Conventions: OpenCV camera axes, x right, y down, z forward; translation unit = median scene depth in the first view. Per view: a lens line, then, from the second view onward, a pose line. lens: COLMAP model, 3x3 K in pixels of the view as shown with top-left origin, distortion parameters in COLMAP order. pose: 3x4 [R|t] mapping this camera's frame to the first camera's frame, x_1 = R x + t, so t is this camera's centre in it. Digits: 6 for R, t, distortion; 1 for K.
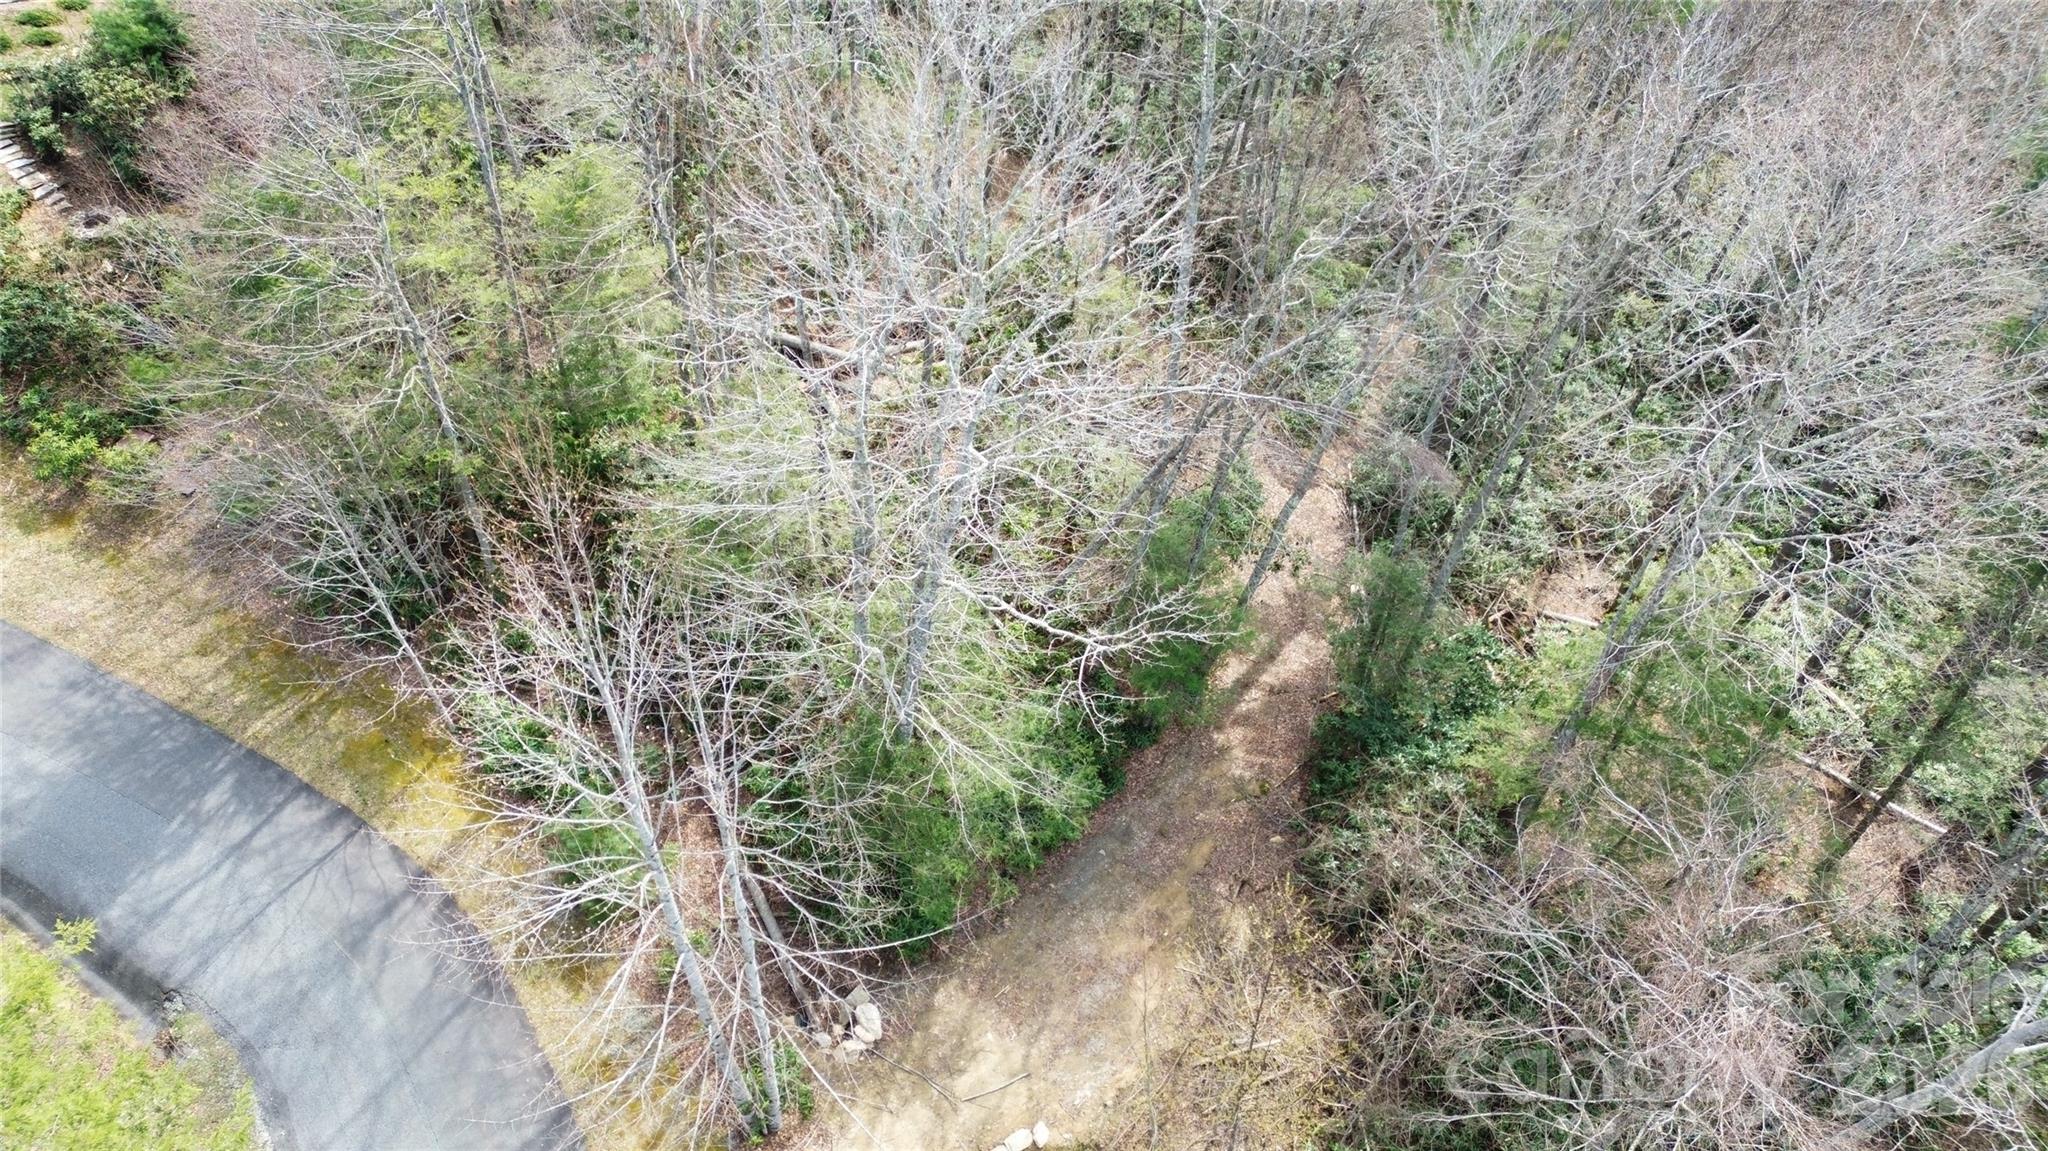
lens RADIAL K [[1445.1, 0, 1020.7], [0, 1445.1, 584.1], [0, 0, 1]] dist [0.074482, -0.070172]
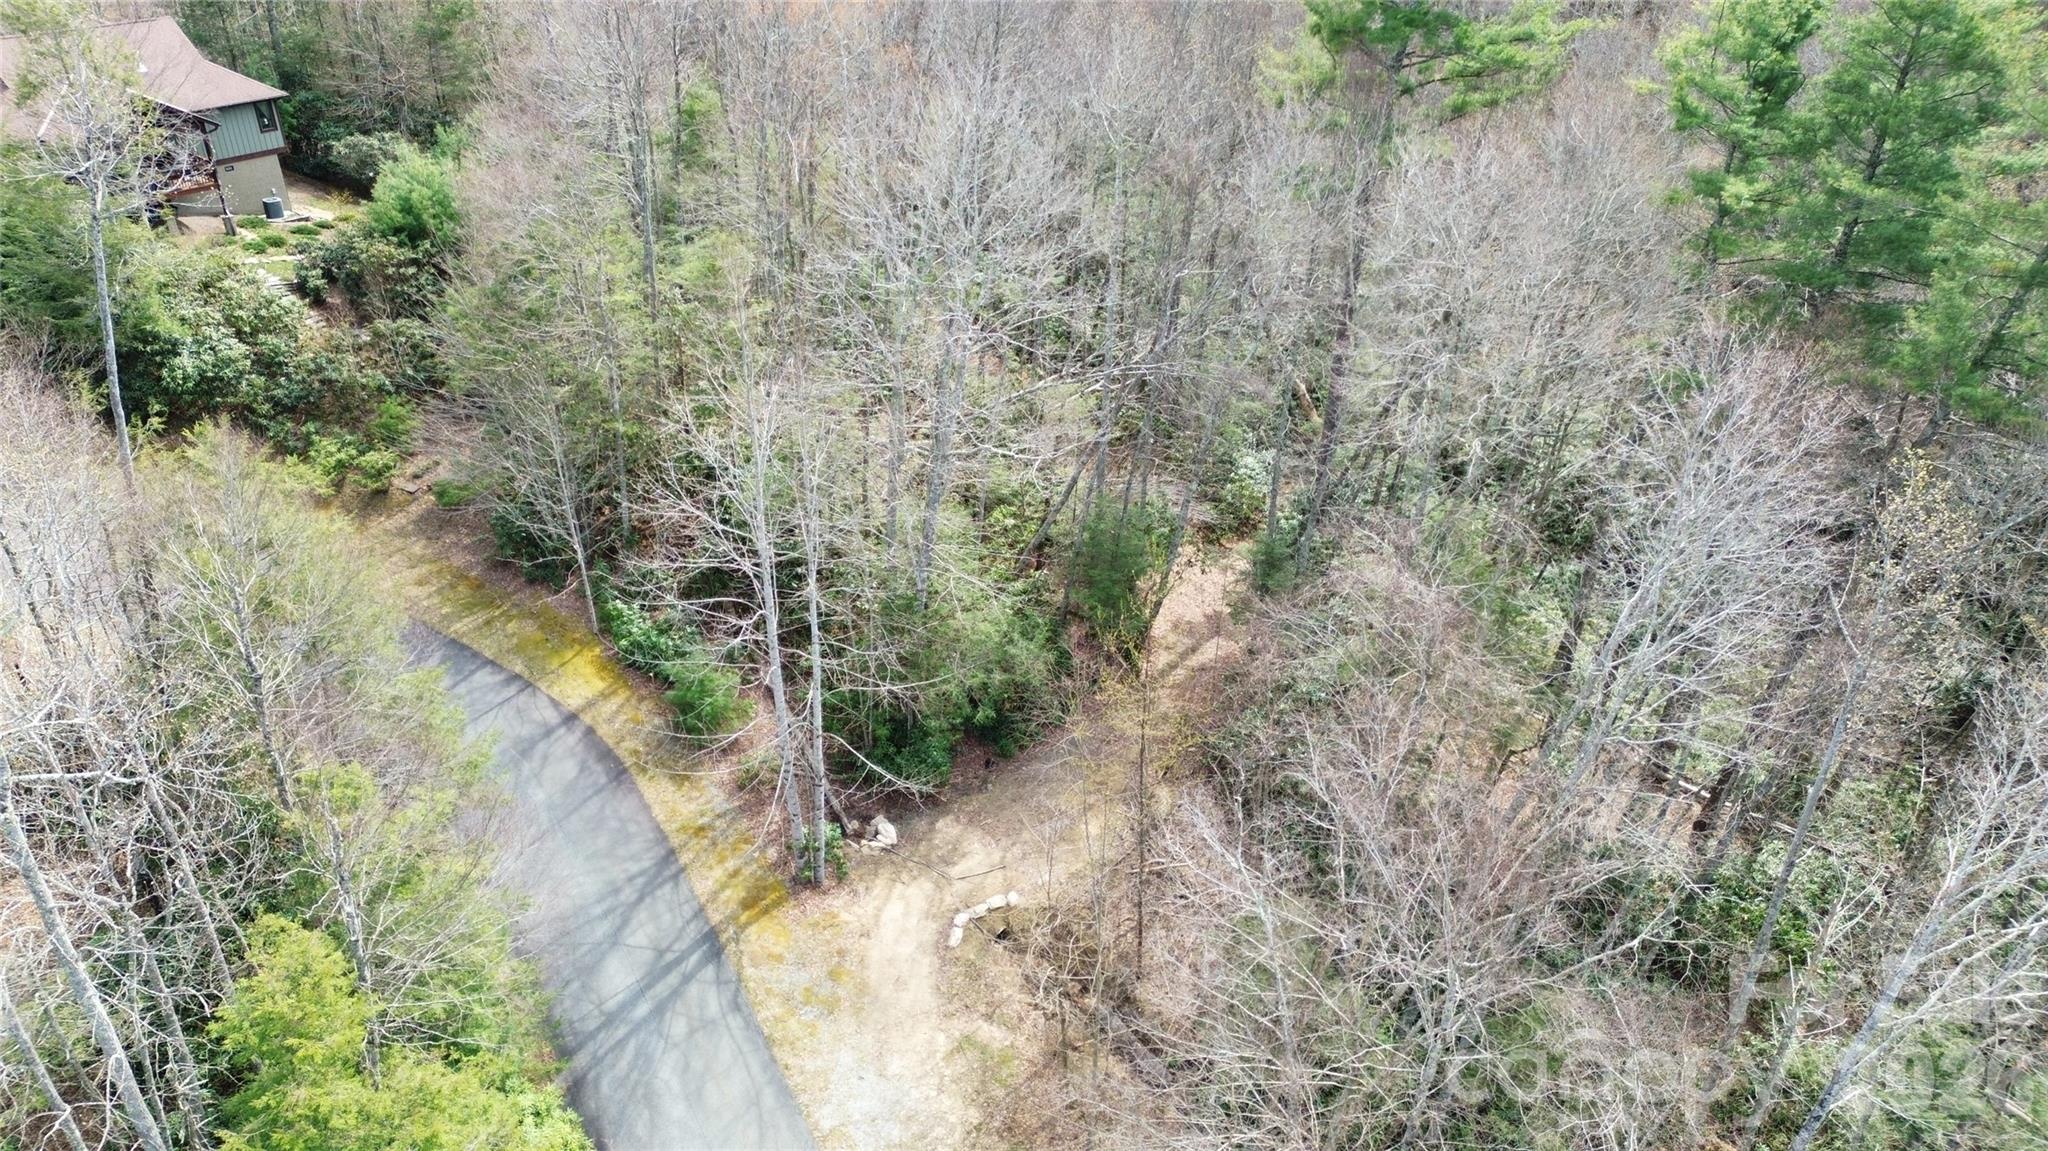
lens RADIAL K [[1445.1, 0, 1021.7], [0, 1445.1, 568.3], [0, 0, 1]] dist [0.074482, -0.070172]
pose [[0.999997, -0.001725, 0.001915, 0.018951], [0.002169, 0.964700, -0.263341, 0.417515], [-0.001393, 0.263344, 0.964701, -0.370791]]
